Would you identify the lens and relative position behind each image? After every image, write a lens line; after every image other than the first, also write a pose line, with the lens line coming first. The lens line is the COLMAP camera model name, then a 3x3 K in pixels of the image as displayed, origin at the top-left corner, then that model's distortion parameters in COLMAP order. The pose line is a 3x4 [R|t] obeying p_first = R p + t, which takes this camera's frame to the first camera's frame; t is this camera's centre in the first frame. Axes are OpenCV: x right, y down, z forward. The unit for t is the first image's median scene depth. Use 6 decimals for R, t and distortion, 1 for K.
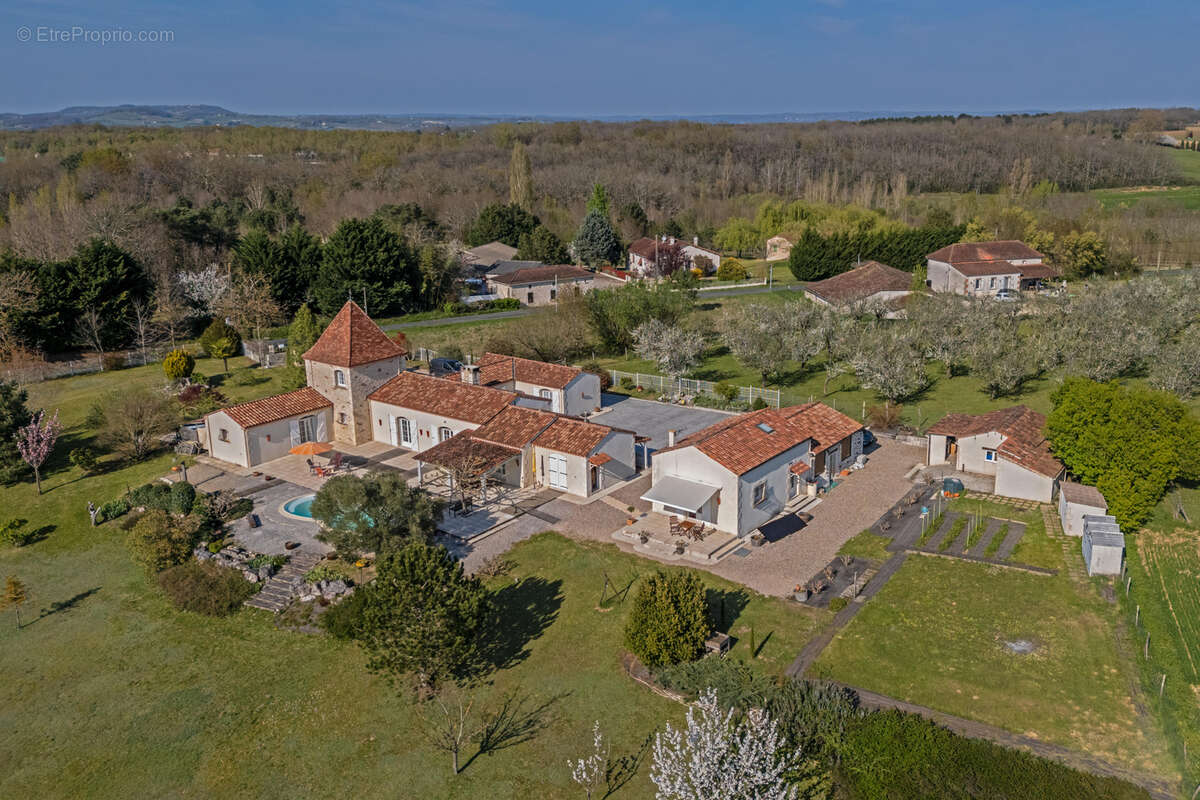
lens RADIAL K [[980.0, 0, 674.8], [0, 980.0, 368.5], [0, 0, 1]] dist [0.072274, -0.070337]
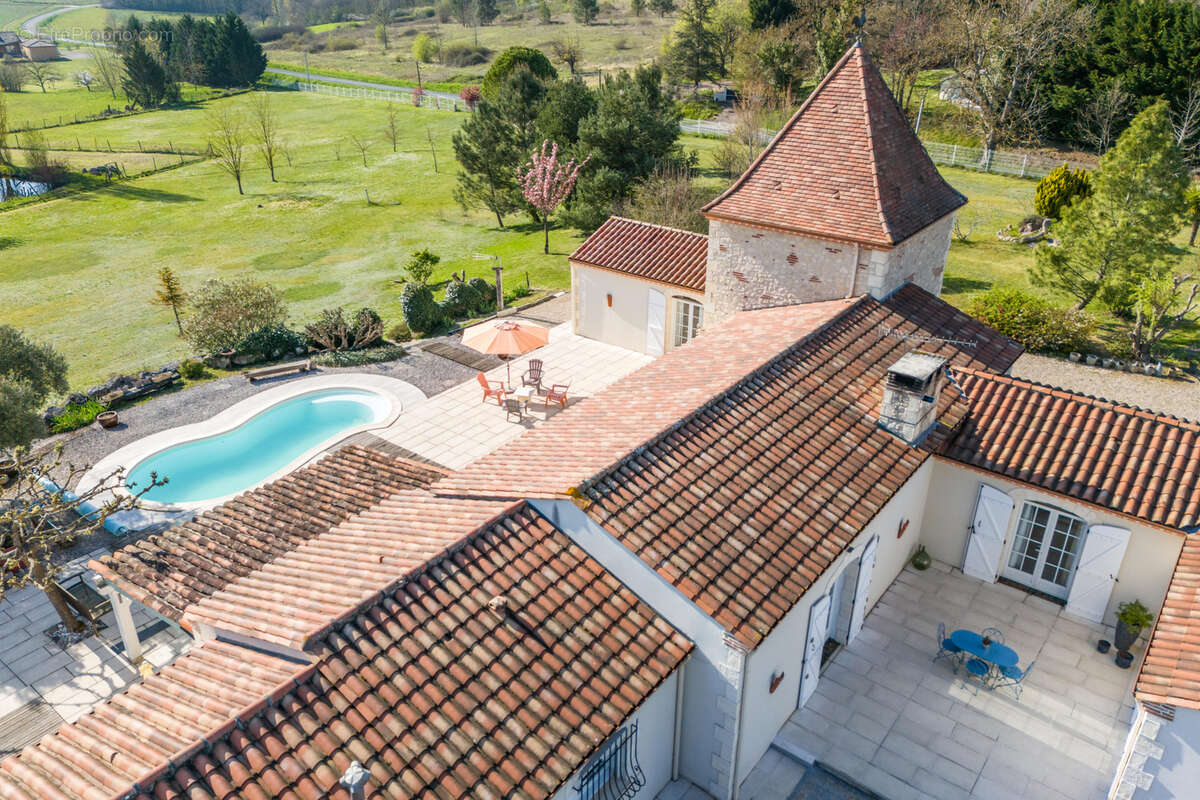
lens RADIAL K [[873.3, 0, 607.6], [0, 873.3, 410.2], [0, 0, 1]] dist [0.070910, -0.059546]
pose [[-0.055541, 0.458717, -0.886845, 0.010506], [-0.244588, 0.854903, 0.457513, -0.080942], [0.968035, 0.242322, 0.064715, 0.934031]]
